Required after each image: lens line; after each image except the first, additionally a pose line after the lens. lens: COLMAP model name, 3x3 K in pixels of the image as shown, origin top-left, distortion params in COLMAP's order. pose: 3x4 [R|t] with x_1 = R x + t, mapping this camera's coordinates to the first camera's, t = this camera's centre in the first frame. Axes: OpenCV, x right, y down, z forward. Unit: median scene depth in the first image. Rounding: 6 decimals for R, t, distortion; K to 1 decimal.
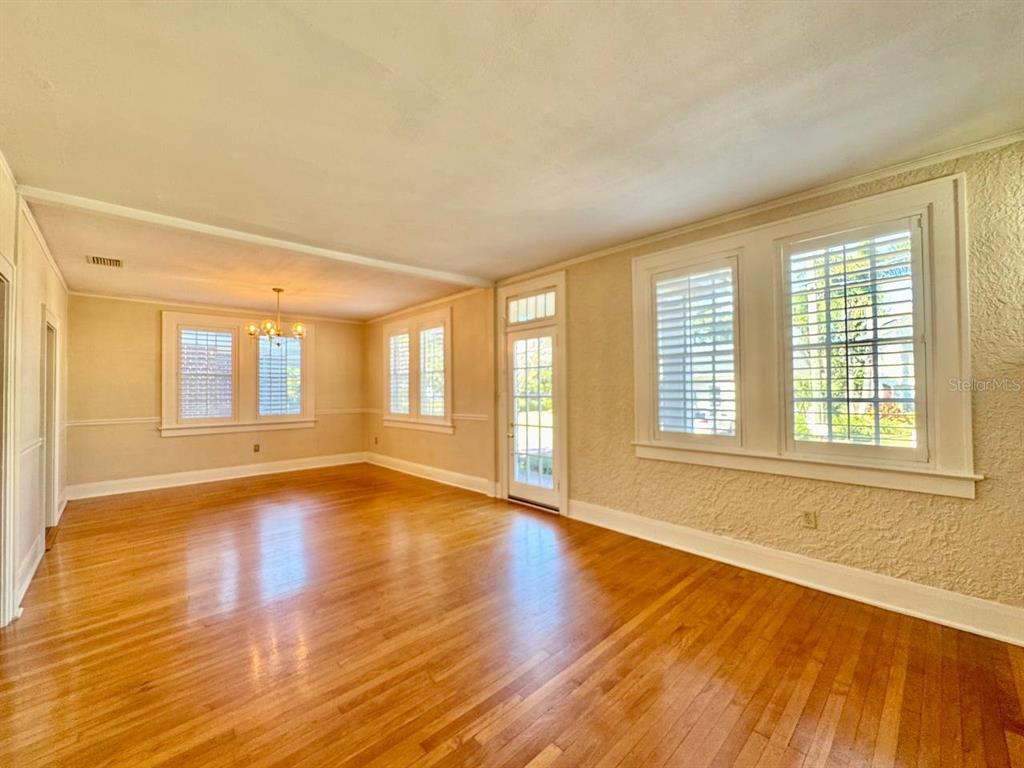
lens RADIAL K [[416.7, 0, 508.8], [0, 416.7, 382.2], [0, 0, 1]] dist [0.000570, -0.000580]
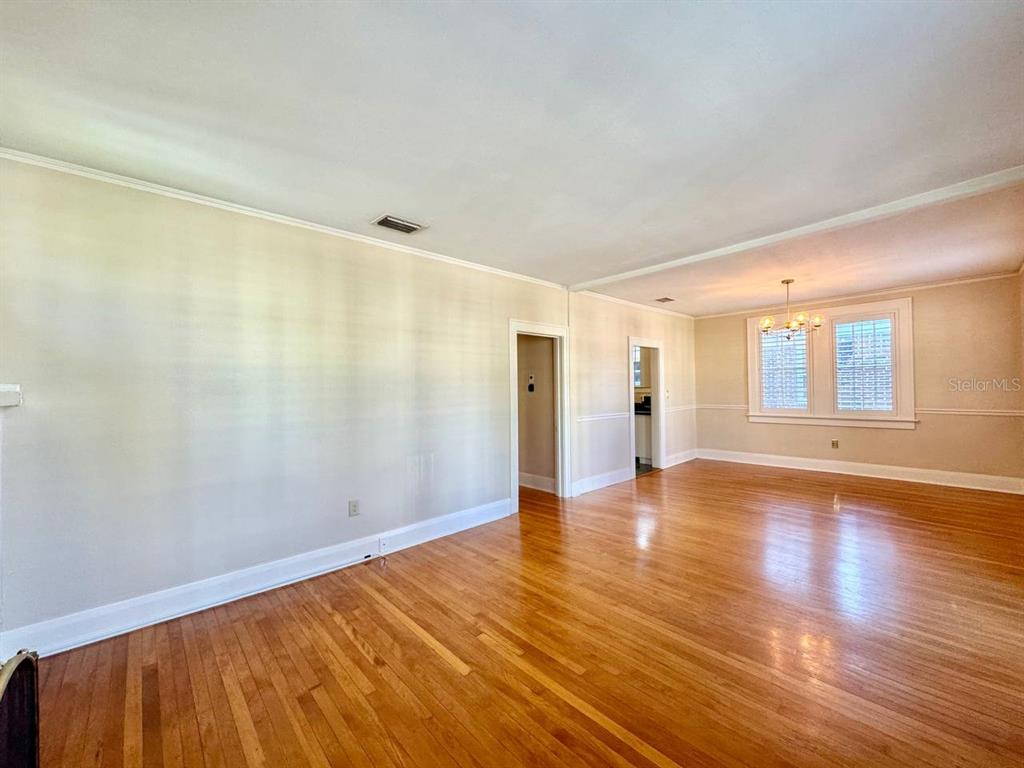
lens RADIAL K [[410.0, 0, 512.0], [0, 410.0, 384.0], [0, 0, 1]] dist [-0.001612, -0.000068]
pose [[-0.017466, -0.001343, -0.999847, 0.381797], [0.034994, 0.999386, -0.001954, -0.001728], [0.999235, -0.035022, -0.017408, 0.328889]]
